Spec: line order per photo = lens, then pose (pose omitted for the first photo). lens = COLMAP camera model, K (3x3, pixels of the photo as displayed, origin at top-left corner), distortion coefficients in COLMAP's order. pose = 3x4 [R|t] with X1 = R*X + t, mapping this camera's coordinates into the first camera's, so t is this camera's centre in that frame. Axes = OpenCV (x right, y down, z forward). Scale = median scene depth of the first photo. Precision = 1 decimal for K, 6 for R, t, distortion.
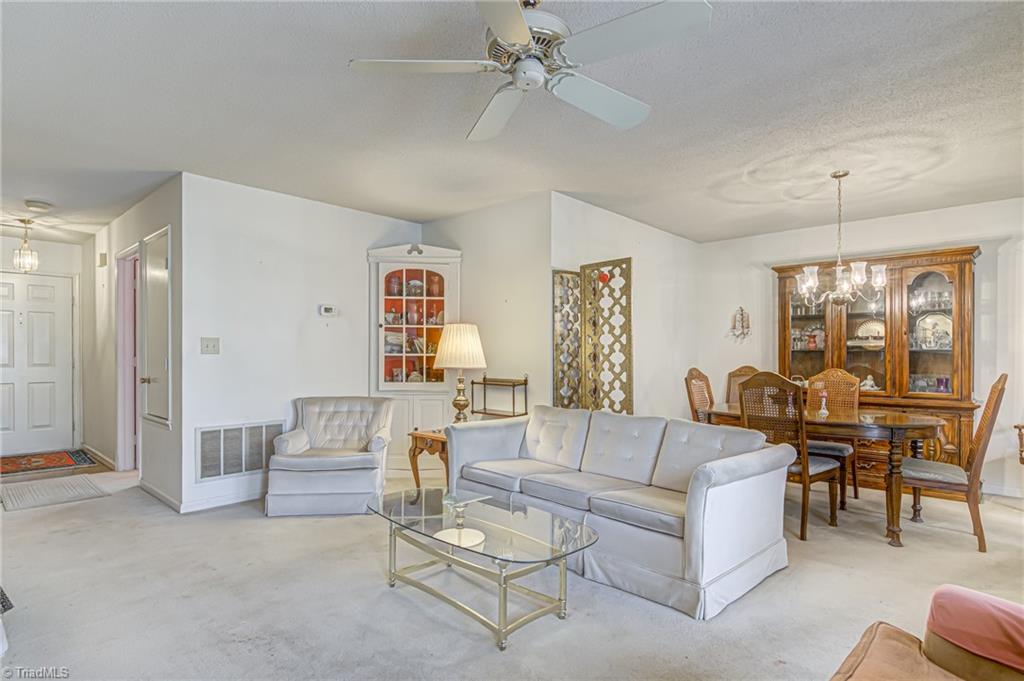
lens RADIAL K [[531.2, 0, 499.9], [0, 531.2, 357.6], [0, 0, 1]] dist [0.013366, -0.015287]
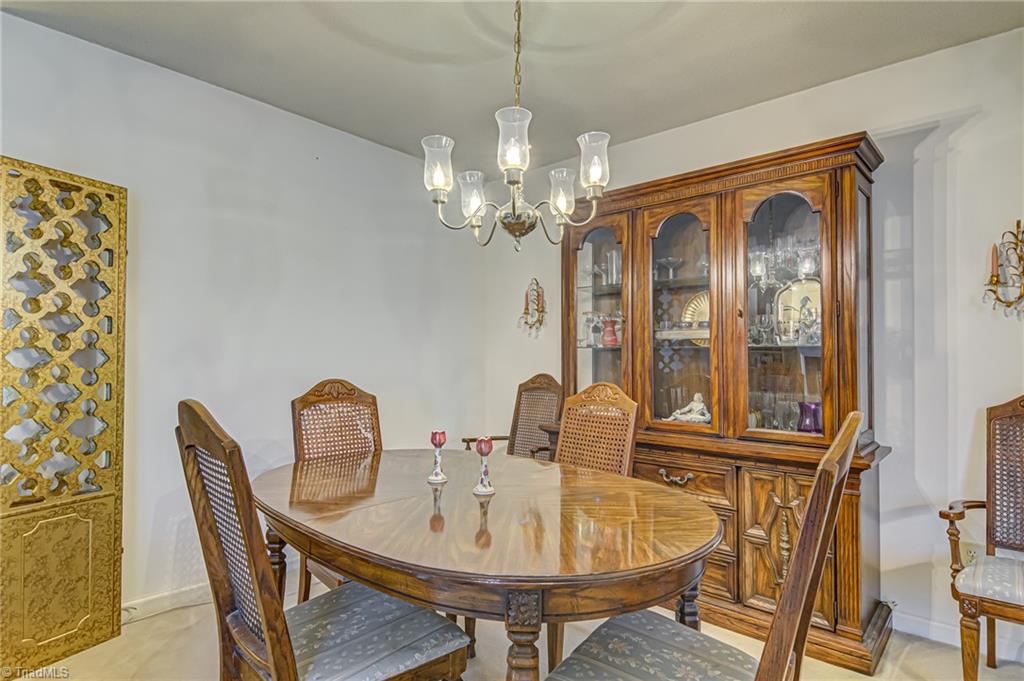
lens RADIAL K [[531.2, 0, 515.3], [0, 531.2, 345.3], [0, 0, 1]] dist [0.013366, -0.015287]
pose [[0.999248, 0.002463, 0.038686, 0.523394], [-0.001540, 0.999714, -0.023877, -0.002858], [-0.038734, 0.023800, 0.998966, 0.494186]]
